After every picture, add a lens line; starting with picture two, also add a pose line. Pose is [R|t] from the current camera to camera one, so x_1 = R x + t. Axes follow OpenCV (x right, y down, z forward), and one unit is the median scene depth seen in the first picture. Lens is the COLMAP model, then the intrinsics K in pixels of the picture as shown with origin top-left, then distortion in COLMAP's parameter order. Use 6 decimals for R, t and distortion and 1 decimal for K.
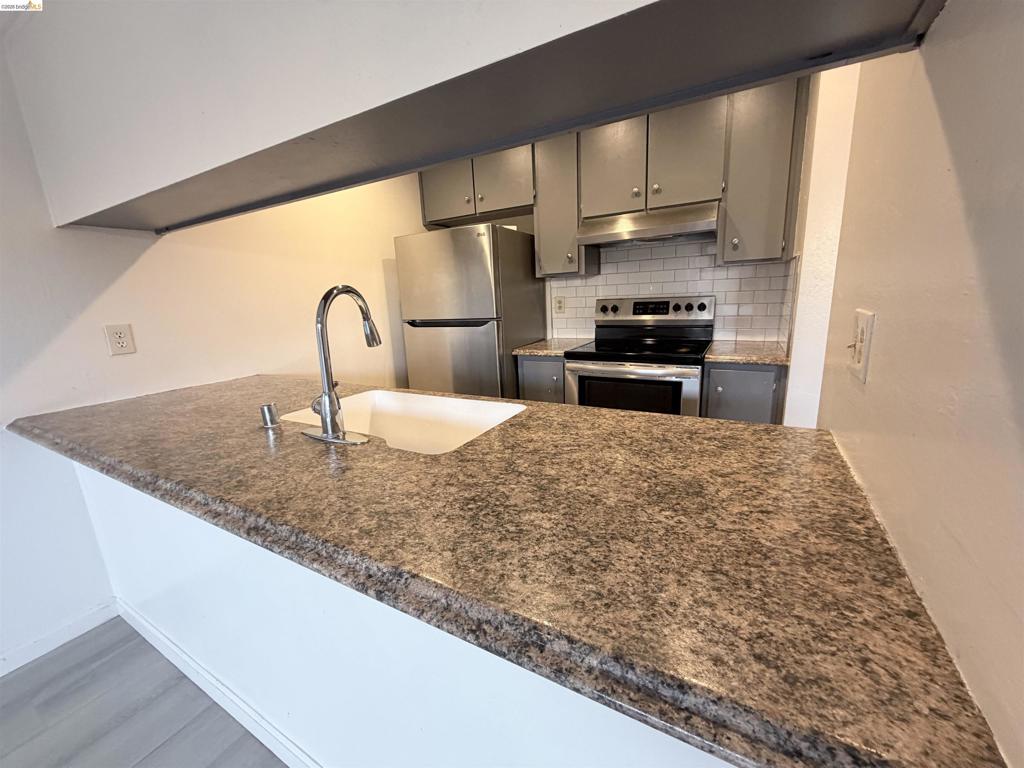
lens RADIAL K [[408.8, 0, 512.1], [0, 408.8, 382.9], [0, 0, 1]] dist [0.004166, 0.000429]
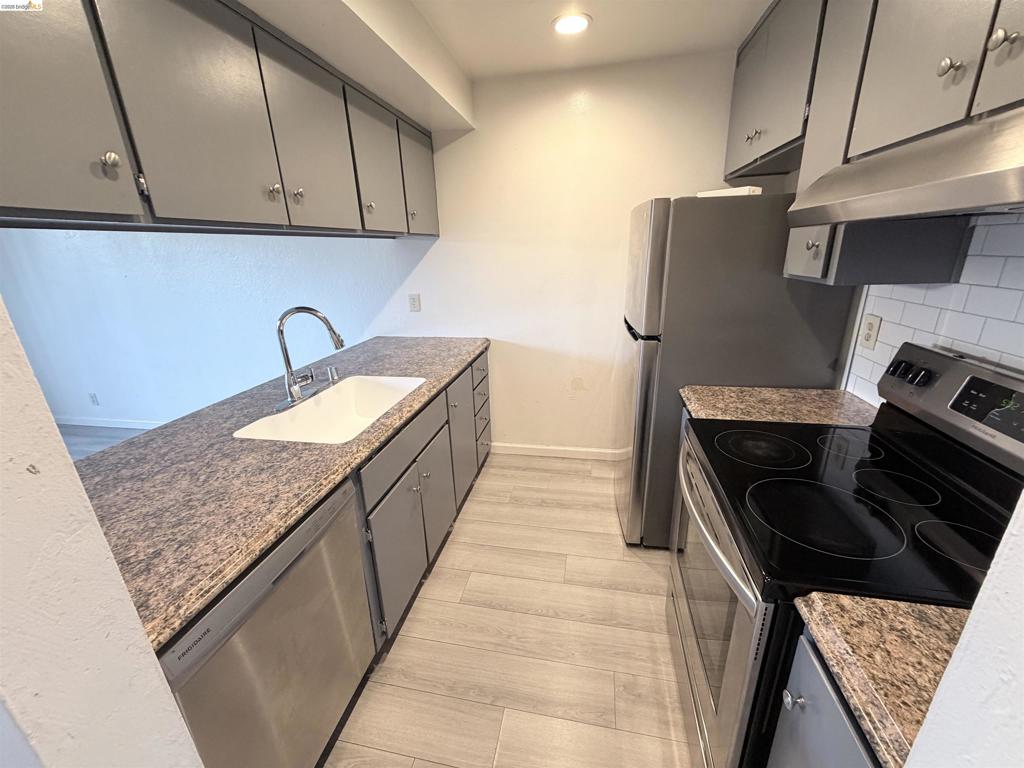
lens RADIAL K [[408.8, 0, 512.3], [0, 408.8, 380.5], [0, 0, 1]] dist [0.004166, 0.000429]
pose [[0.311824, 0.334092, -0.889465, 1.807234], [-0.183509, 0.939692, 0.288624, -0.817129], [0.932250, 0.073225, 0.354327, 1.762693]]
